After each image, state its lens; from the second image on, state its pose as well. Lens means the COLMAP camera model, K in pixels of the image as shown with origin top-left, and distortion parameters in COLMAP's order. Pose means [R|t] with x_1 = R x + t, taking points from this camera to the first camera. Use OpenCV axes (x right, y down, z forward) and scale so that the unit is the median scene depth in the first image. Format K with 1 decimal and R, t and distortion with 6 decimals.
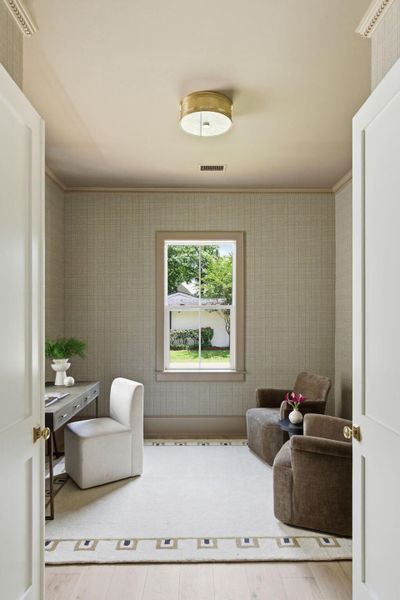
lens RADIAL K [[385.4, 0, 199.7], [0, 385.4, 319.1], [0, 0, 1]] dist [-0.002435, -0.000303]
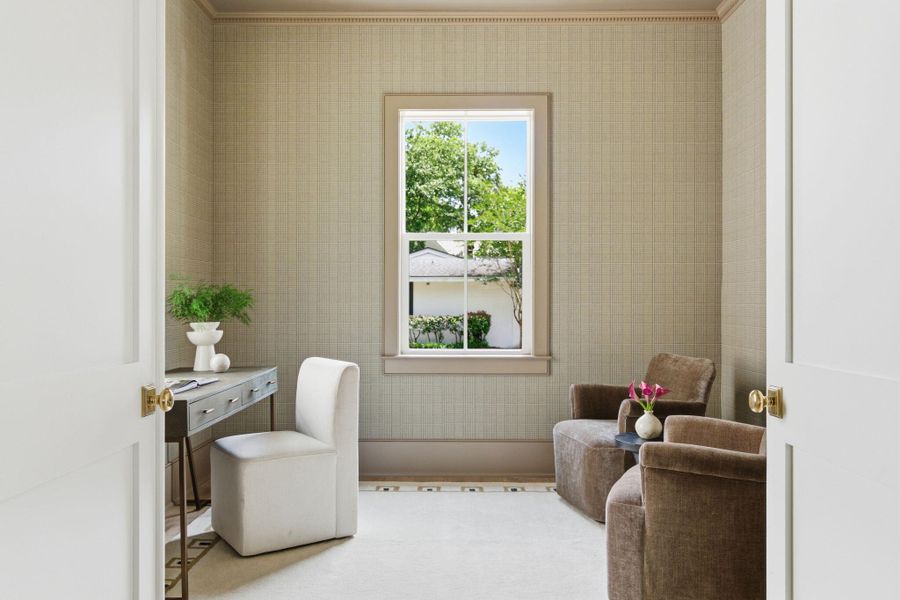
lens RADIAL K [[706.2, 0, 450.0], [0, 706.2, 300.0], [0, 0, 1]] dist [0.000955, 0.002877]
pose [[0.999761, 0.000030, -0.021884, 0.000336], [-0.000119, 0.999992, -0.004041, 0.077685], [0.021884, 0.004043, 0.999752, 0.029519]]
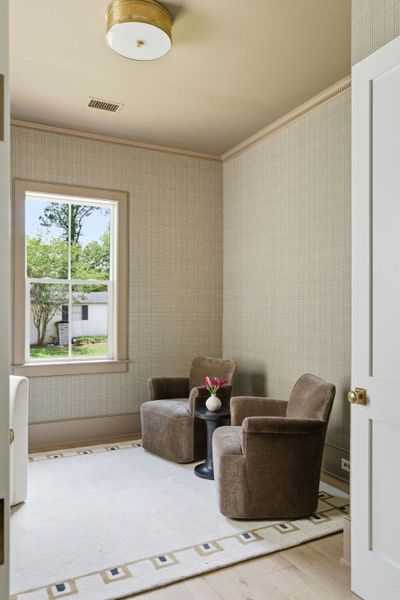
lens RADIAL K [[443.1, 0, 198.6], [0, 443.1, 315.0], [0, 0, 1]] dist [-0.005391, 0.003542]
pose [[0.899745, -0.002414, 0.436410, -0.204558], [-0.000415, 0.999980, 0.006386, 0.039978], [-0.436416, -0.005927, 0.899725, 0.089254]]
